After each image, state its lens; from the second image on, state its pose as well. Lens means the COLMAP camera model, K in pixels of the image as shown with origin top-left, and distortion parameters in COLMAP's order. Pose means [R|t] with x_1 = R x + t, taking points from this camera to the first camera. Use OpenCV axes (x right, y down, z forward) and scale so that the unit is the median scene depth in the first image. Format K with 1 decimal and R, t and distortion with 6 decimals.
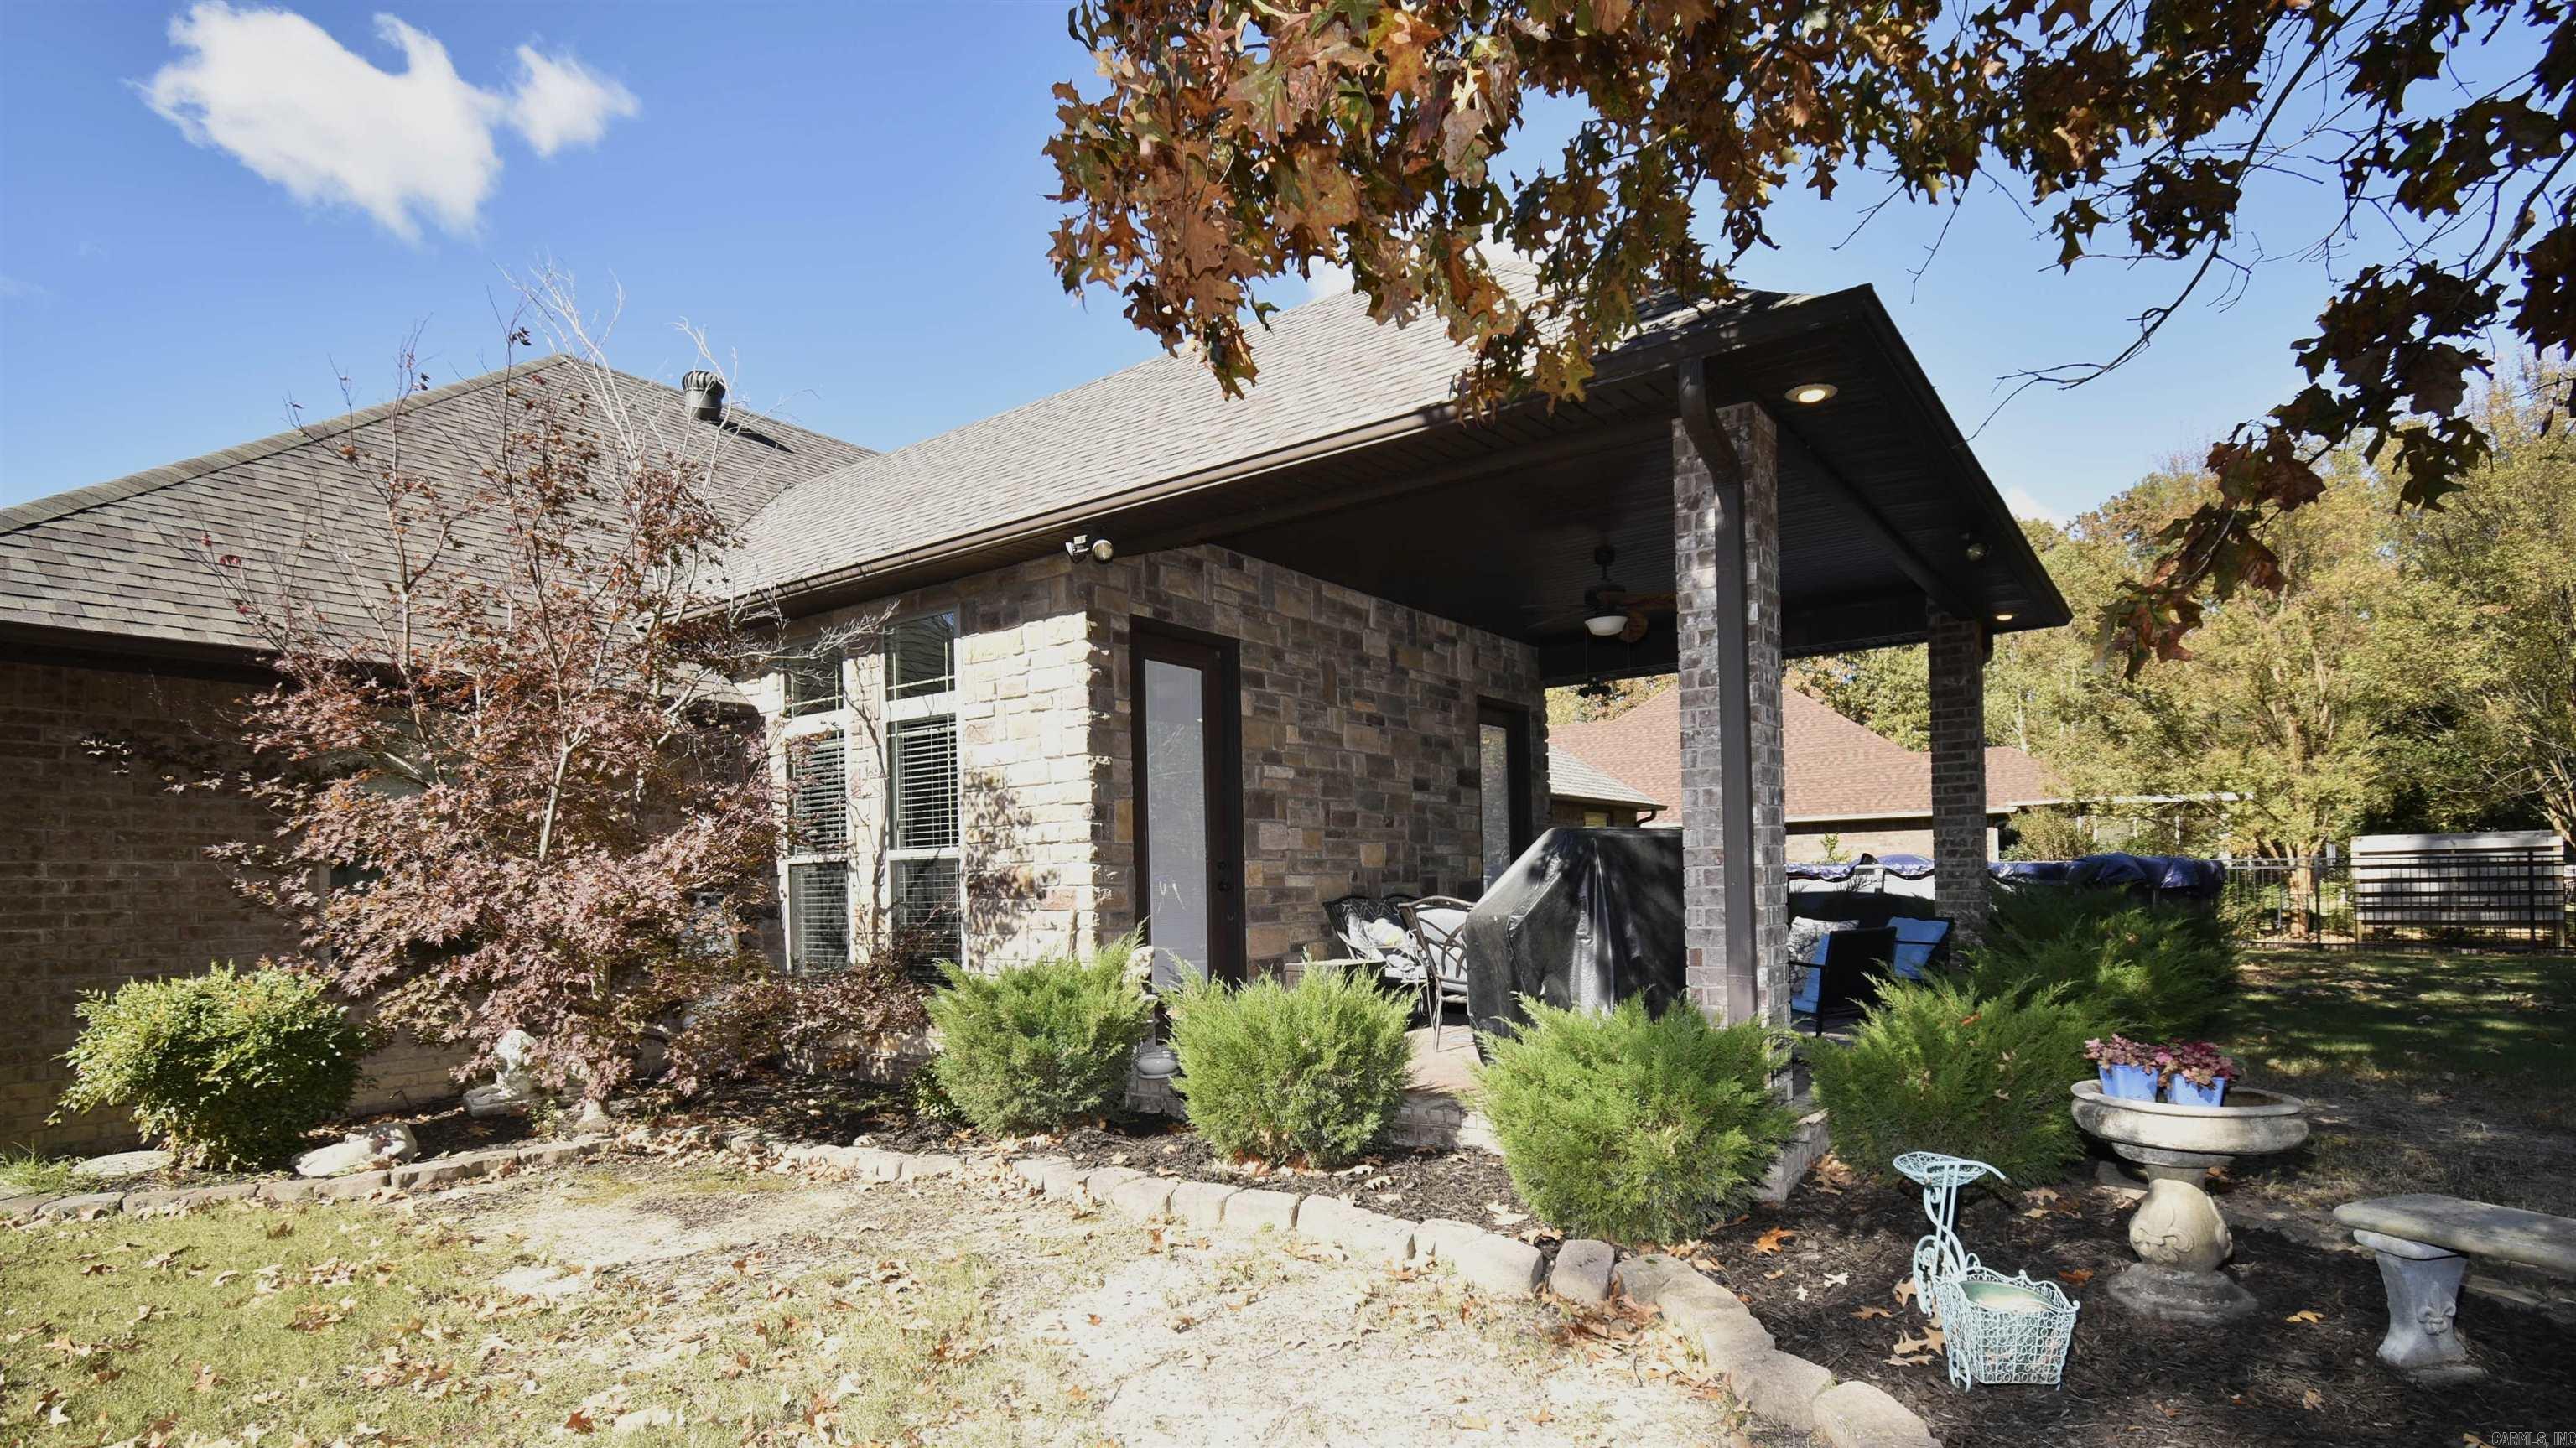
lens RADIAL K [[1258.5, 0, 1289.1], [0, 1258.5, 887.7], [0, 0, 1]] dist [-0.012620, 0.000012]
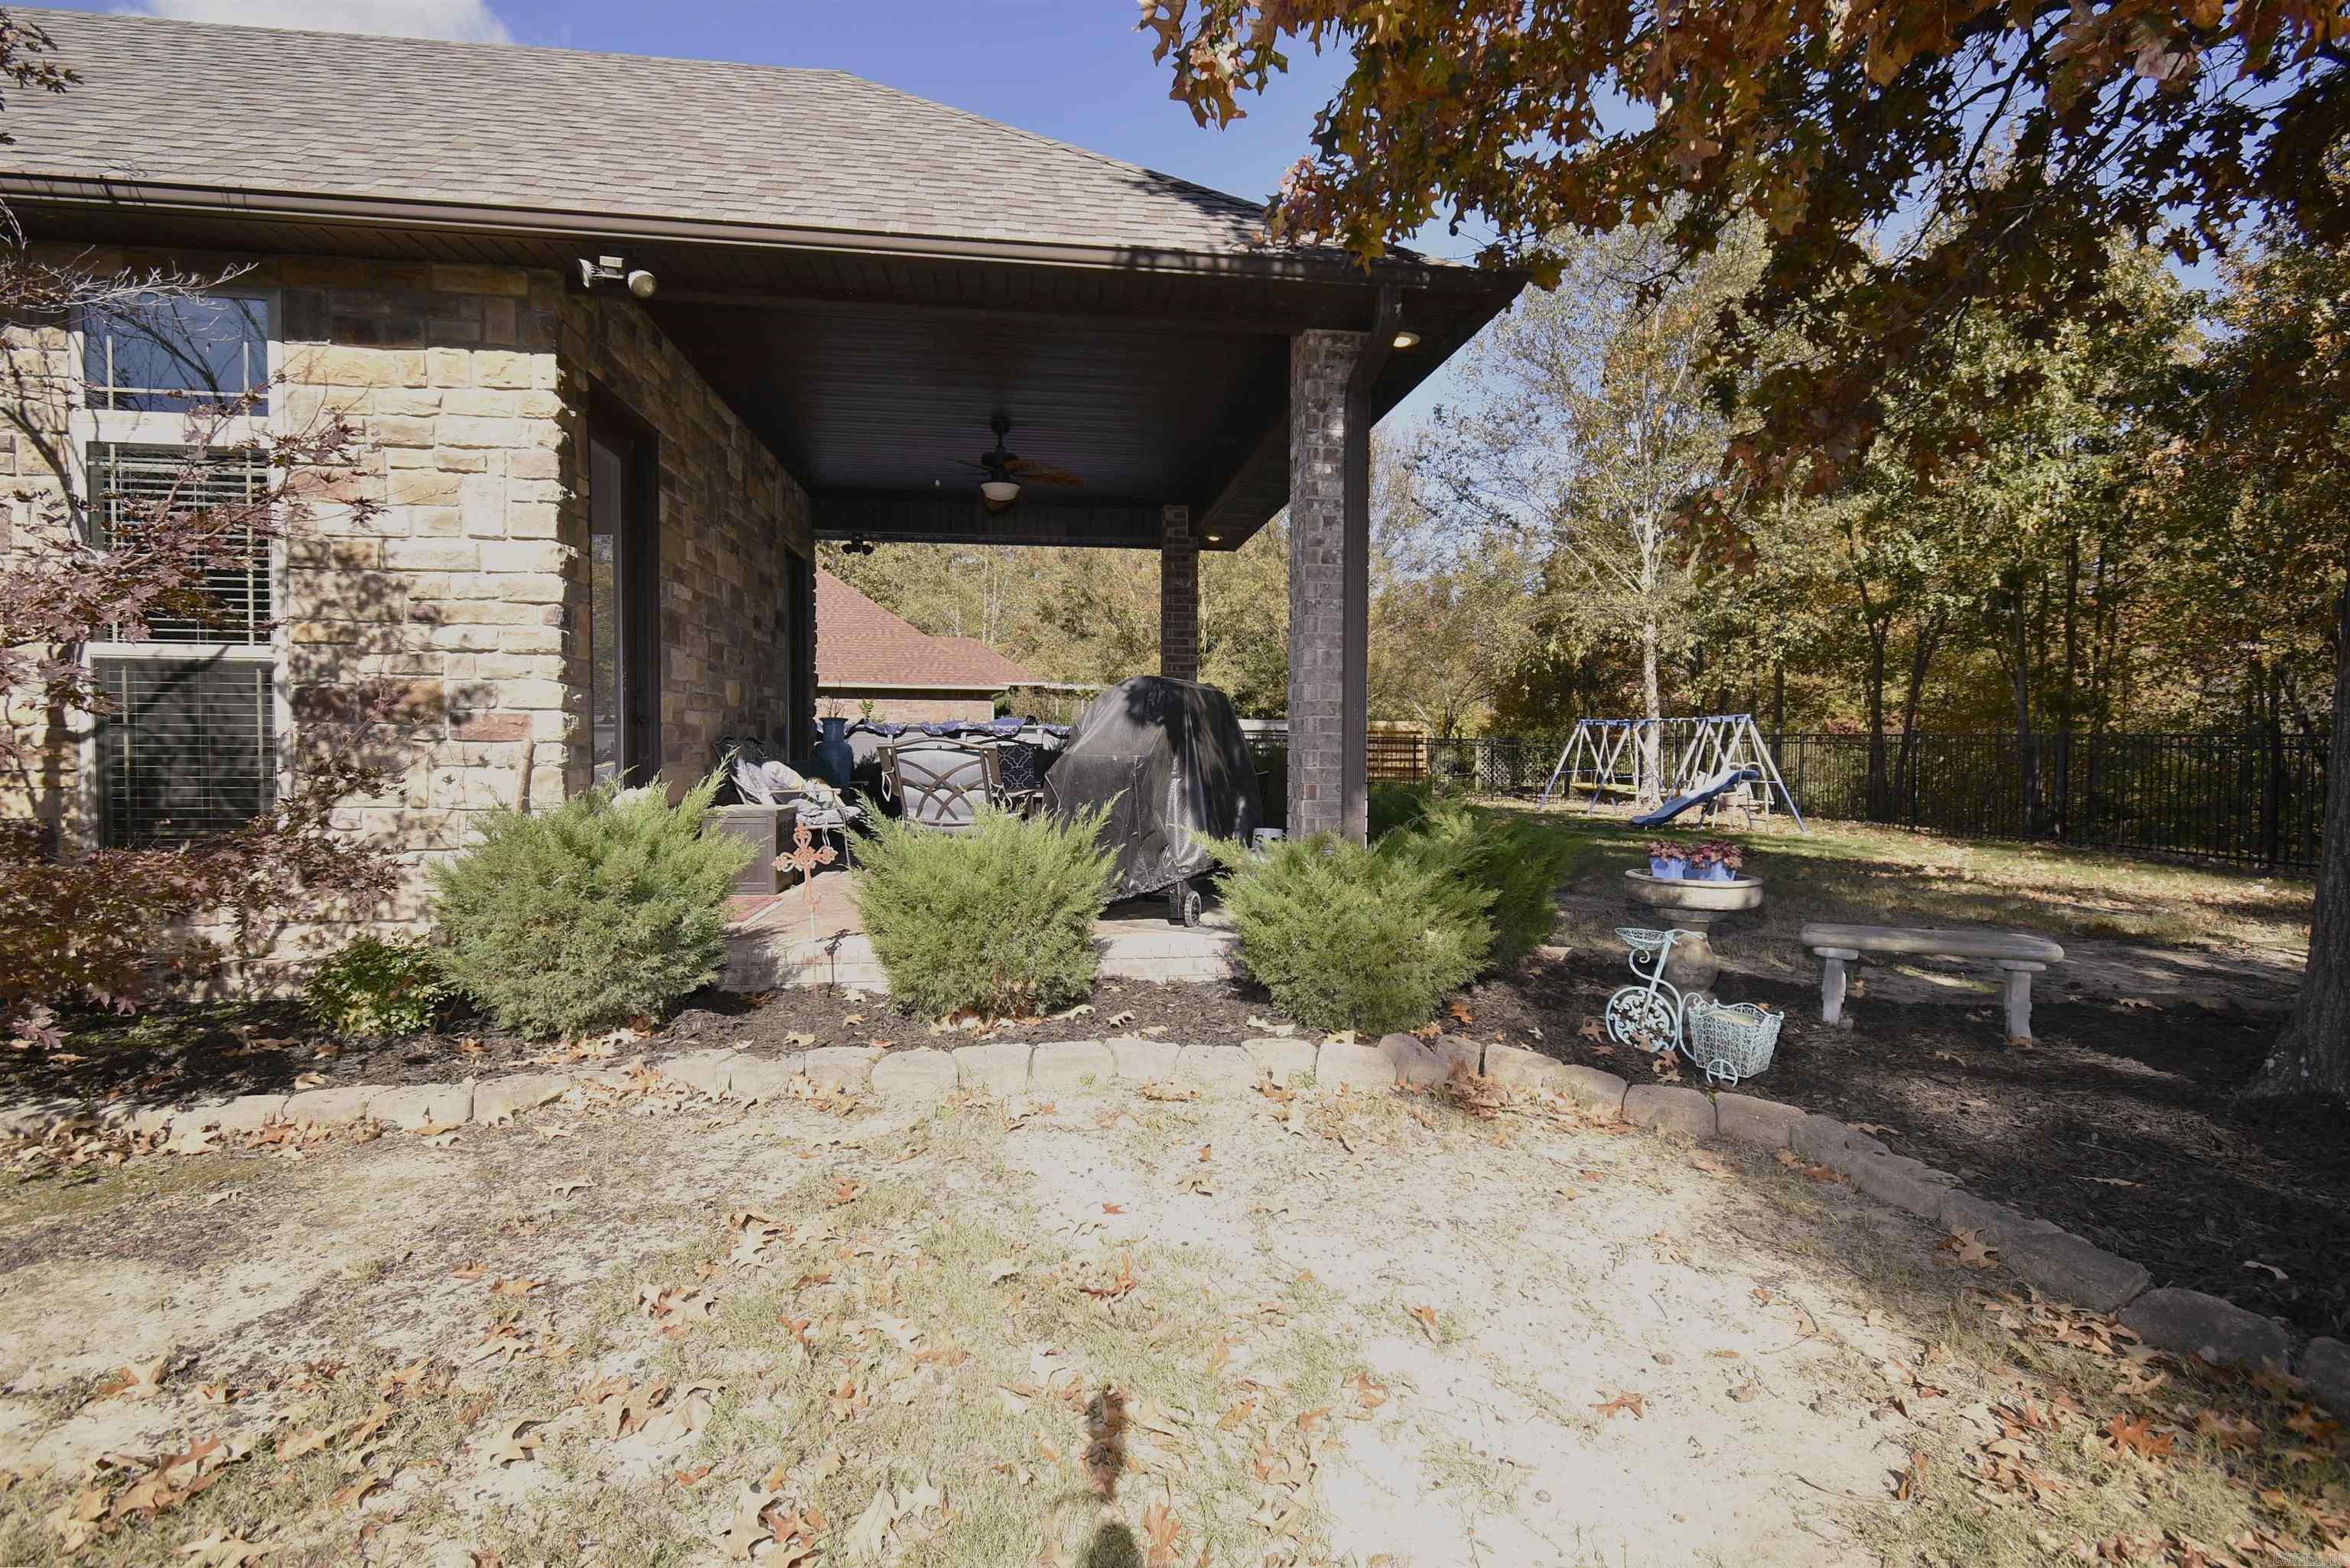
lens RADIAL K [[1125.2, 0, 1175.0], [0, 1125.2, 784.0], [0, 0, 1]] dist [0.000924, -0.000081]
pose [[0.728707, 0.002628, 0.684820, -0.325514], [-0.025830, 0.999387, 0.023649, 0.016141], [-0.684338, -0.034922, 0.728328, 0.207336]]
